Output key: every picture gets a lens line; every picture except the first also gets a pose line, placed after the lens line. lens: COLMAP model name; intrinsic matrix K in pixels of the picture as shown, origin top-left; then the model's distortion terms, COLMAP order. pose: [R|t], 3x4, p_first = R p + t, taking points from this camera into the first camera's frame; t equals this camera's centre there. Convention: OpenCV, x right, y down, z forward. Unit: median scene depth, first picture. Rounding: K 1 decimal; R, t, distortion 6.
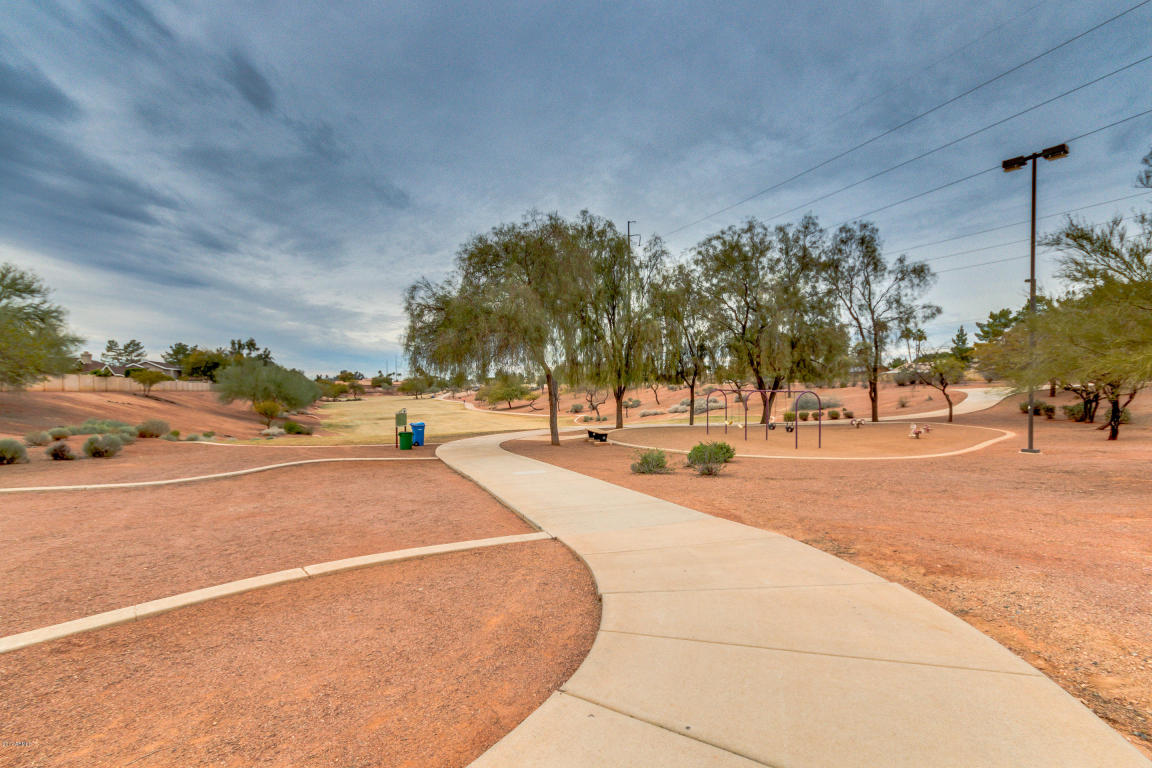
lens RADIAL K [[548.2, 0, 587.5], [0, 548.2, 385.6], [0, 0, 1]] dist [0.000543, 0.000402]
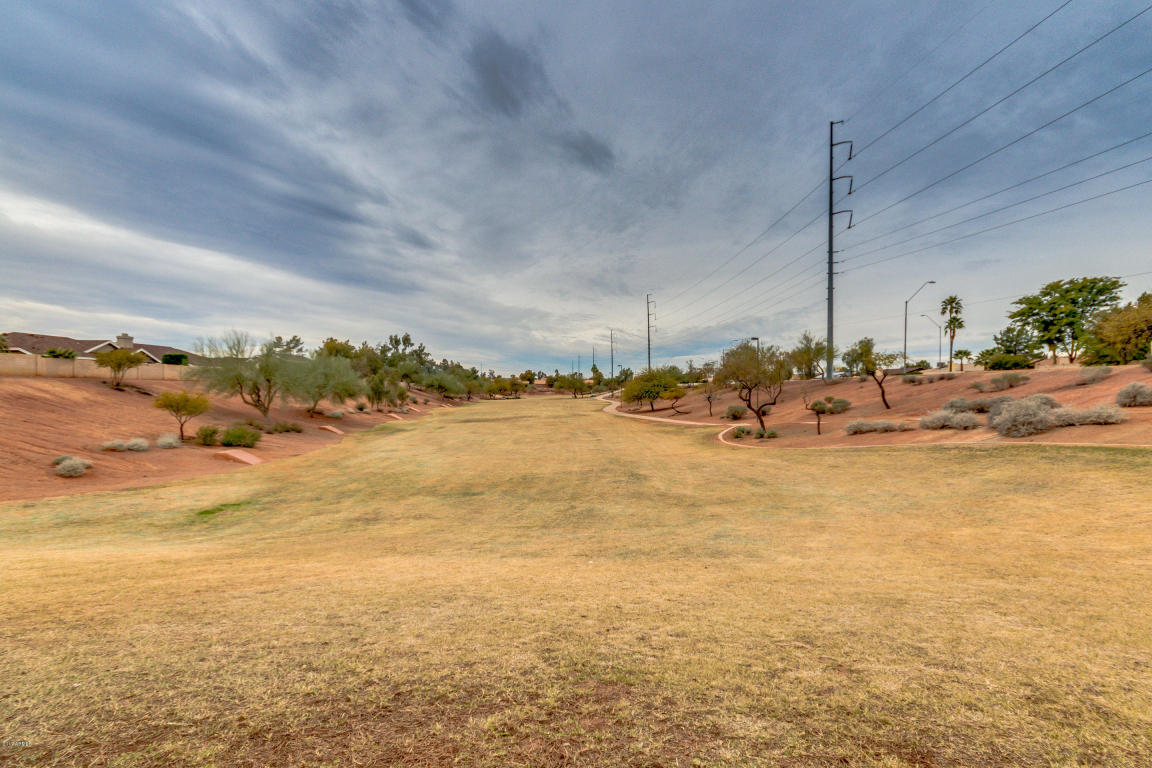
lens RADIAL K [[548.2, 0, 587.5], [0, 548.2, 385.6], [0, 0, 1]] dist [0.000543, 0.000402]
pose [[0.941705, 0.003820, -0.336418, 0.039048], [-0.004999, 0.999984, -0.002637, 0.015640], [0.336403, 0.004165, 0.941709, 0.429939]]
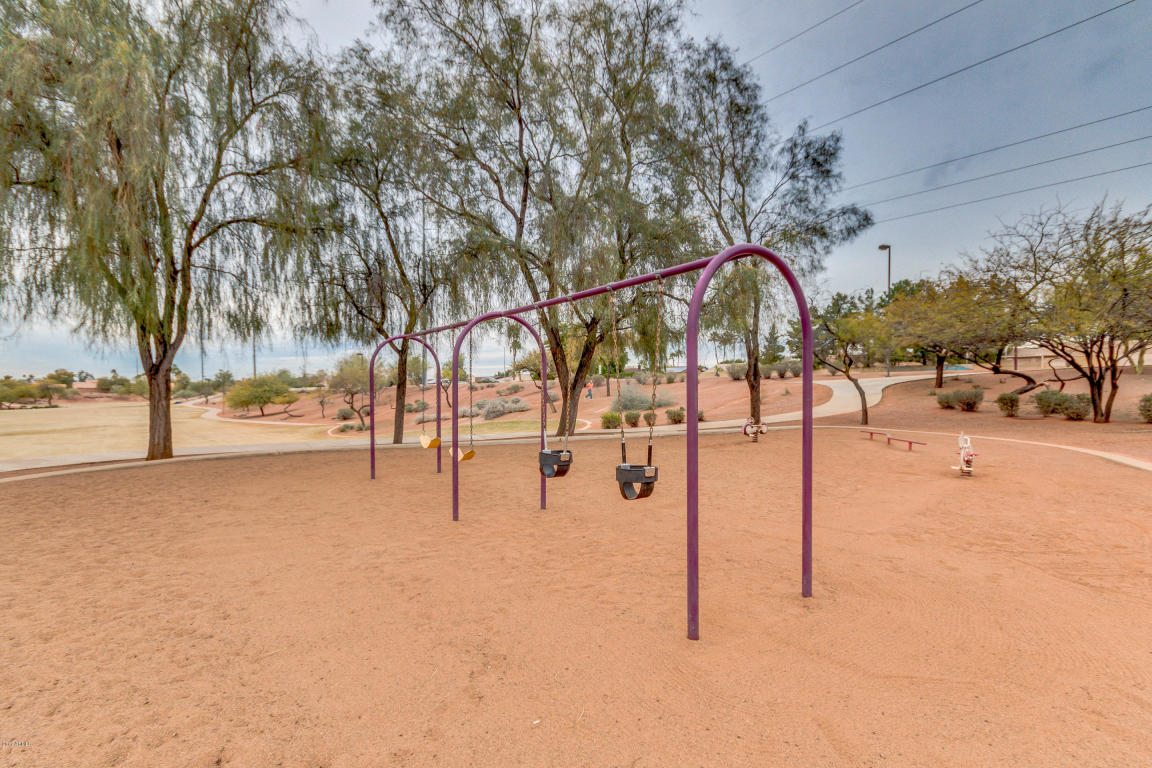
lens RADIAL K [[548.2, 0, 587.5], [0, 548.2, 385.6], [0, 0, 1]] dist [0.000543, 0.000402]
pose [[0.949404, 0.003316, 0.314039, 0.075163], [-0.000100, 0.999947, -0.010255, 0.011925], [-0.314056, 0.009704, 0.949355, 0.208162]]
